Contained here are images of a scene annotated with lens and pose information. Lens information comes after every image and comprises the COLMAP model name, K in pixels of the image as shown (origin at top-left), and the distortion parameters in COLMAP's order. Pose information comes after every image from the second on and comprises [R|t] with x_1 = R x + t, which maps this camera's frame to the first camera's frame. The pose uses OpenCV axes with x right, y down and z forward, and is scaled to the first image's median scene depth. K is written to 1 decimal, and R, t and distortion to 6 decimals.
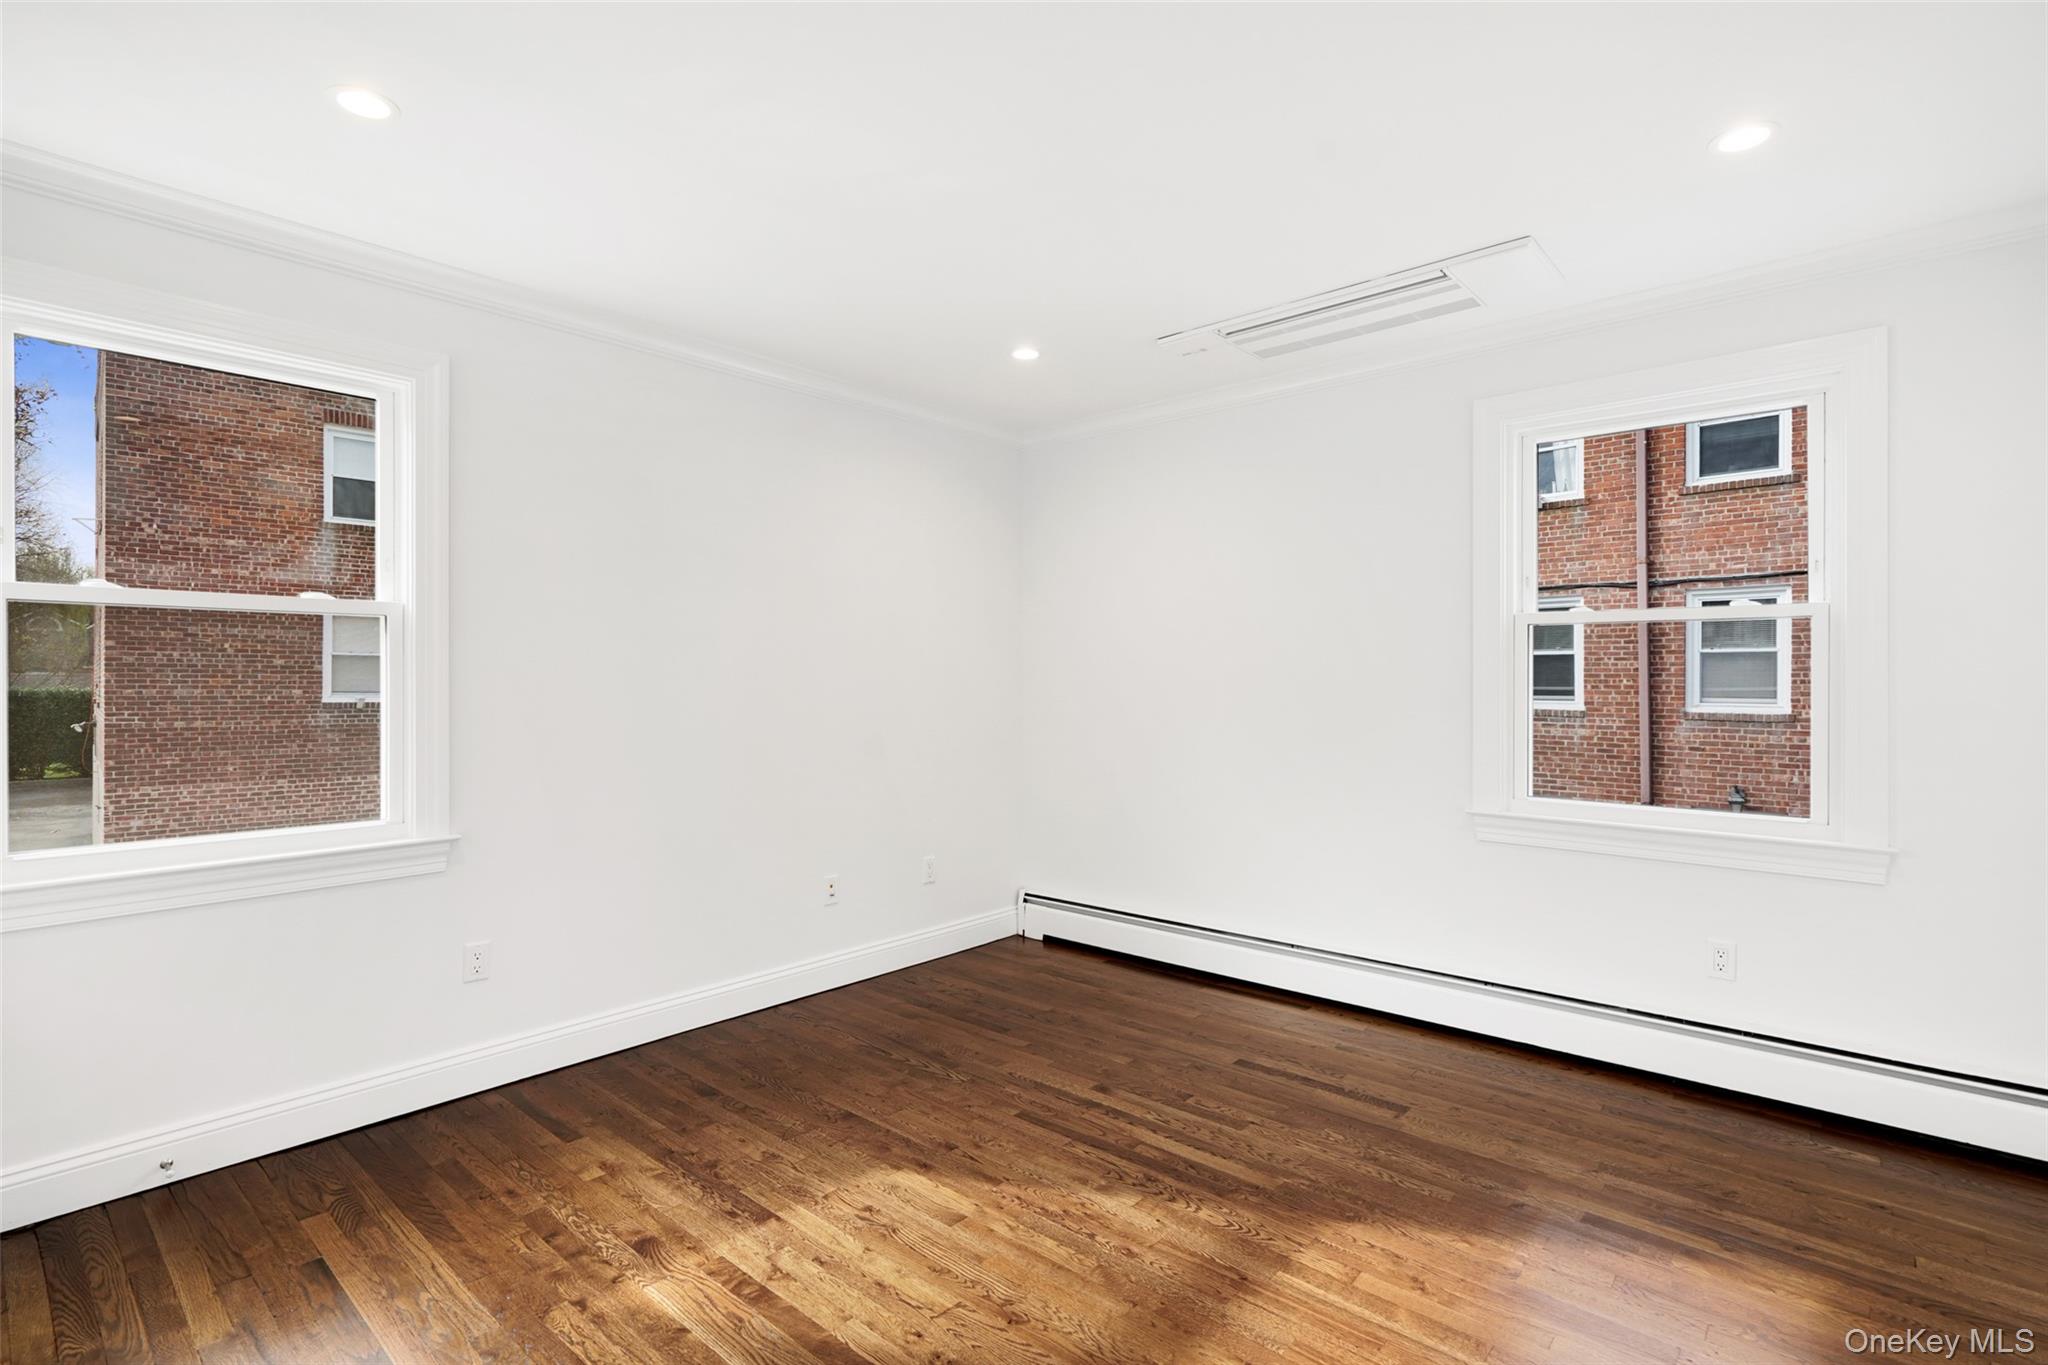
lens RADIAL K [[959.2, 0, 1058.4], [0, 959.2, 689.3], [0, 0, 1]] dist [-0.001178, -0.000087]
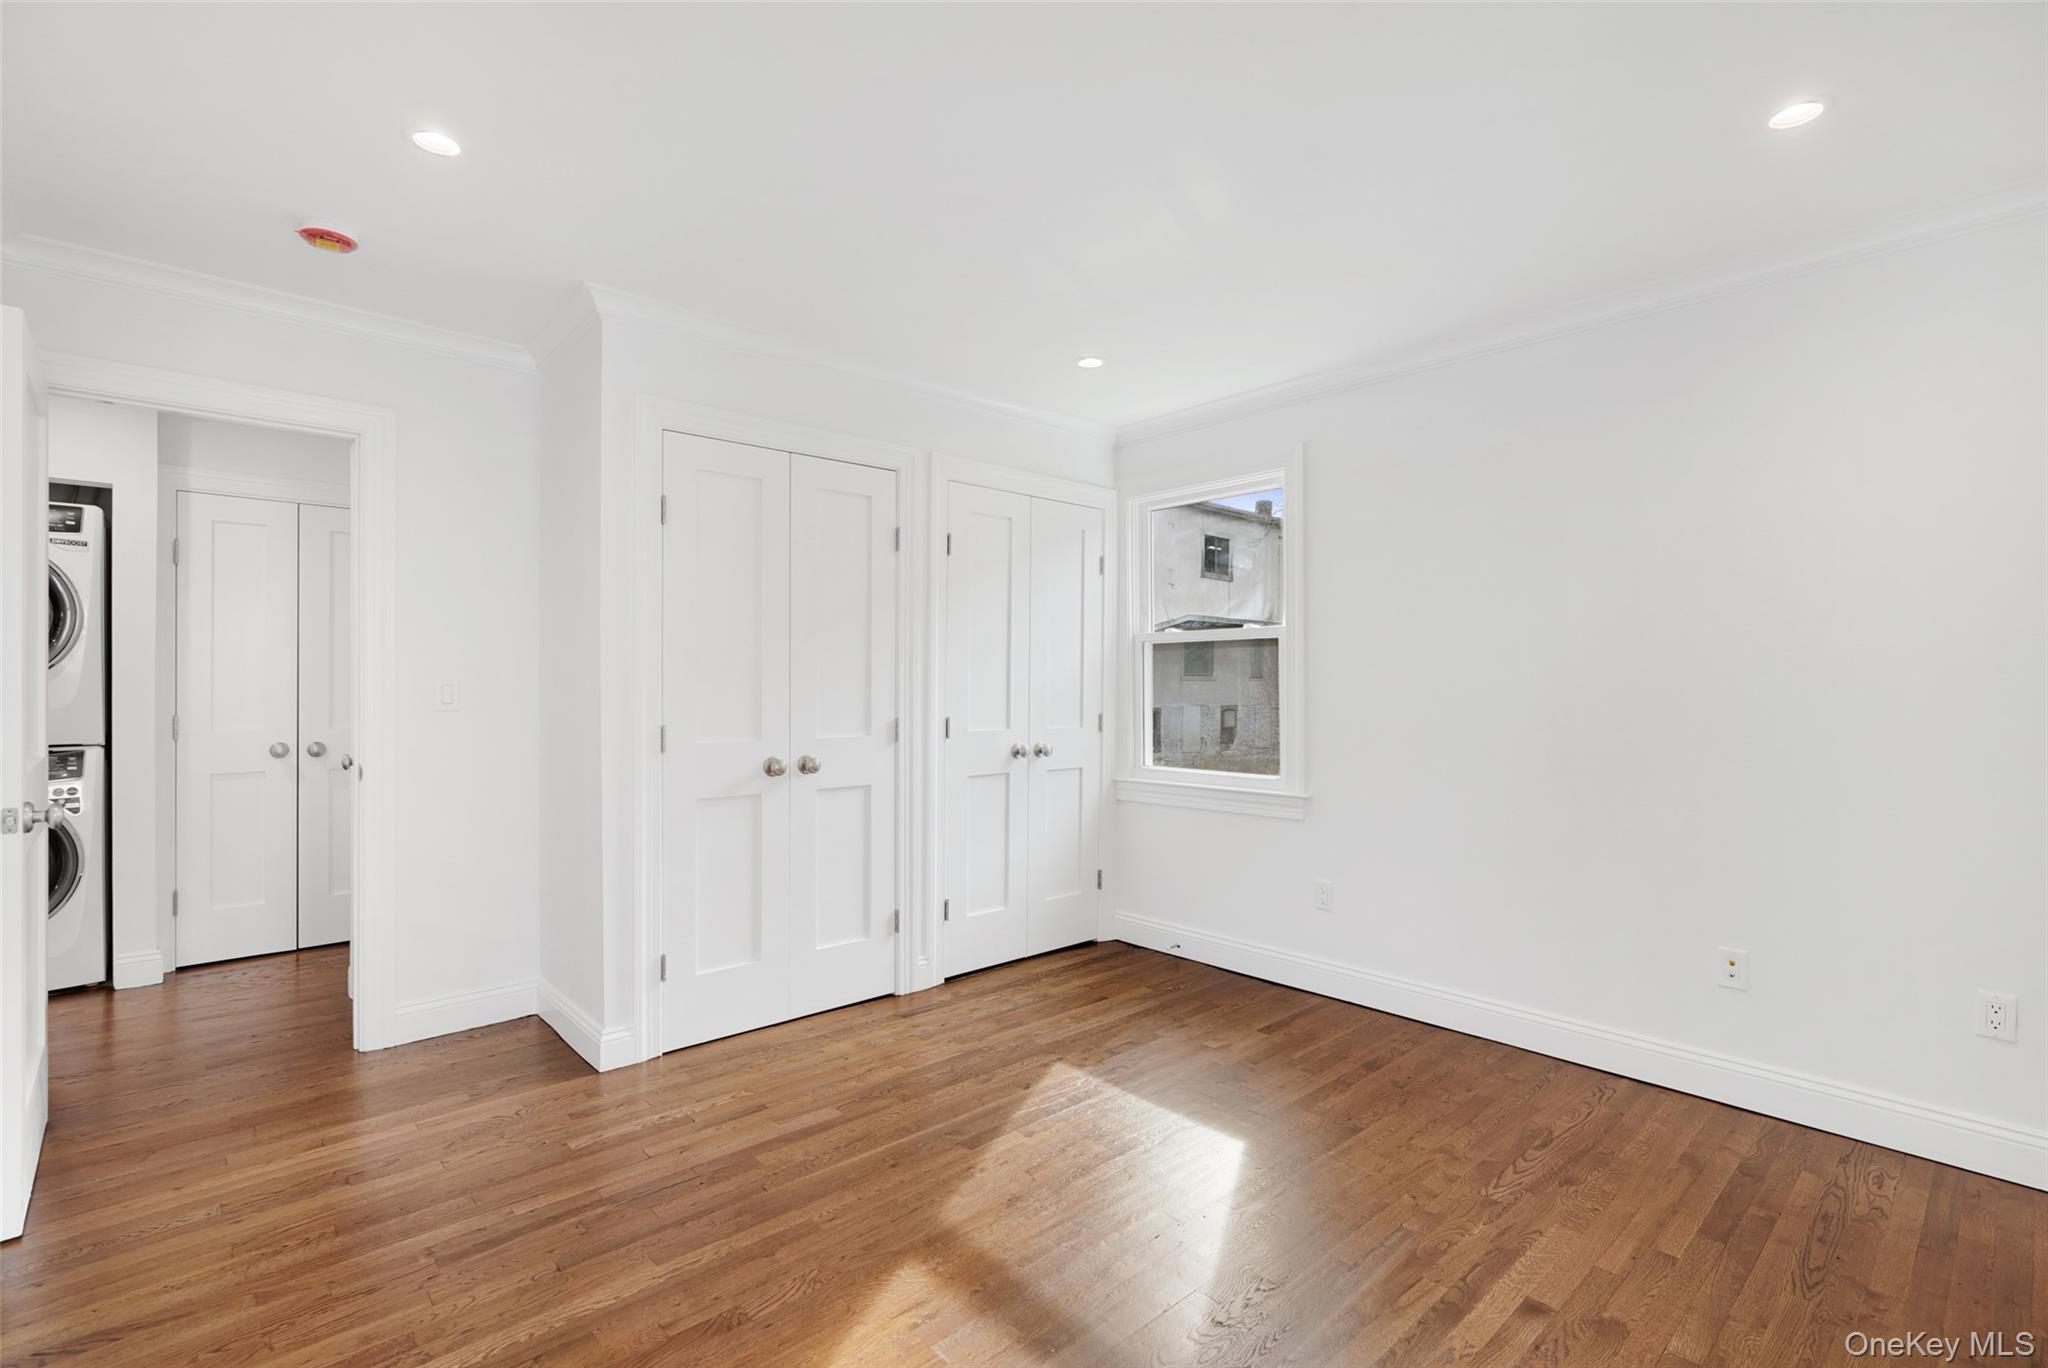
lens RADIAL K [[944.9, 0, 1024.0], [0, 944.9, 684.0], [0, 0, 1]] dist [-0.000382, 0.000036]
pose [[-0.113603, -0.001386, -0.993525, 0.675630], [-0.015648, 0.999877, 0.000394, 0.000763], [0.993403, 0.015592, -0.113611, 0.681384]]
